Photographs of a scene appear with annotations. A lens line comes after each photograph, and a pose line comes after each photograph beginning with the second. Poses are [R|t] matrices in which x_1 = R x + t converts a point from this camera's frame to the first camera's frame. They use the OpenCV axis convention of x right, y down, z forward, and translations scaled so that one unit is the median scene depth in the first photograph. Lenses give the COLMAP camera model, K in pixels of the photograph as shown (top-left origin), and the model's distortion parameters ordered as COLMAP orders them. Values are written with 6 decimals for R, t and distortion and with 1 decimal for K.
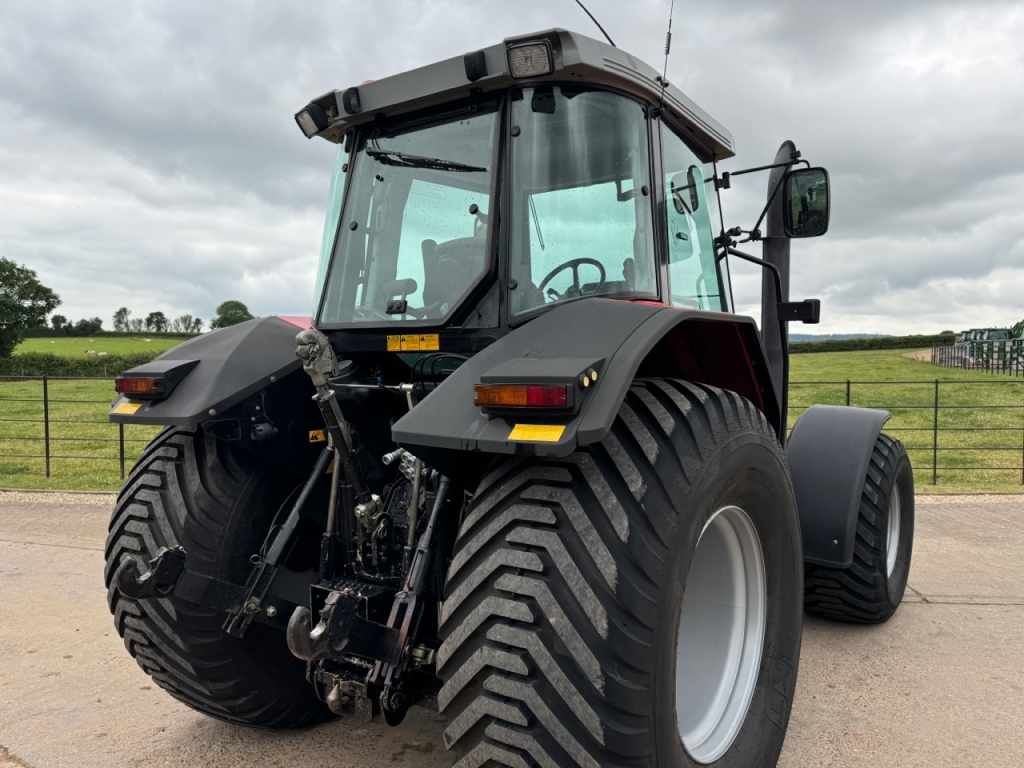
lens RADIAL K [[750.2, 0, 548.2], [0, 750.2, 406.6], [0, 0, 1]] dist [0.113787, -0.158751]
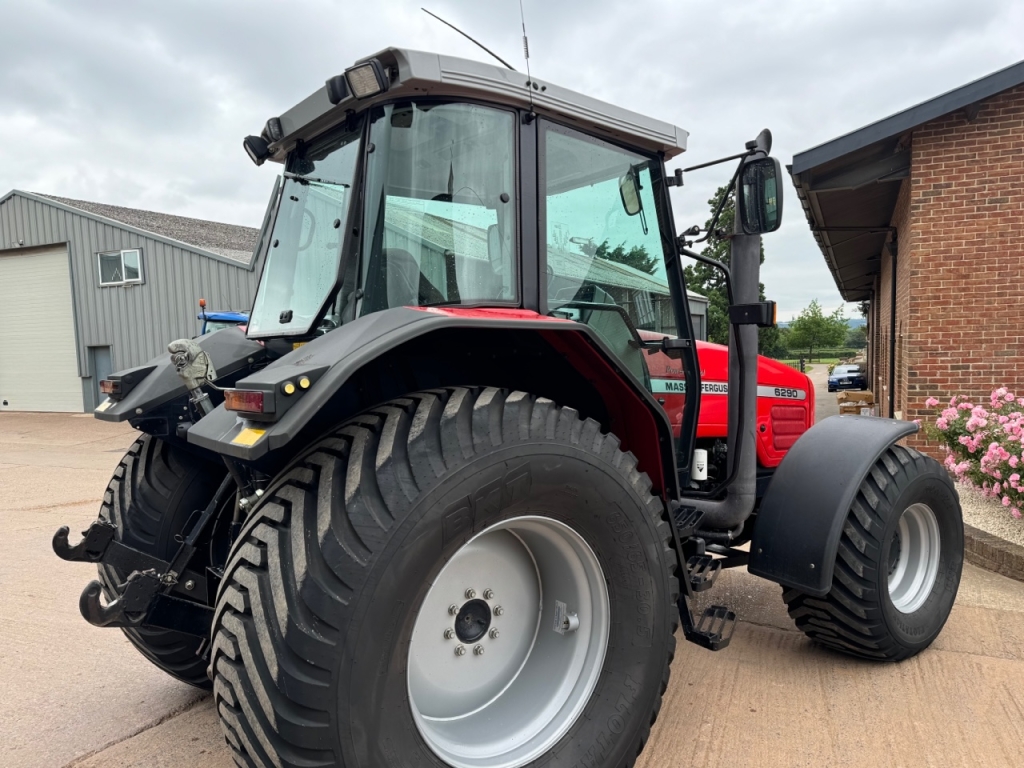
lens RADIAL K [[758.8, 0, 547.2], [0, 758.8, 411.7], [0, 0, 1]] dist [0.110587, -0.170000]
pose [[0.960441, 0.019914, -0.277770, 0.460380], [-0.019840, 0.999798, 0.003075, -0.007302], [0.277775, 0.002557, 0.960643, 0.048545]]
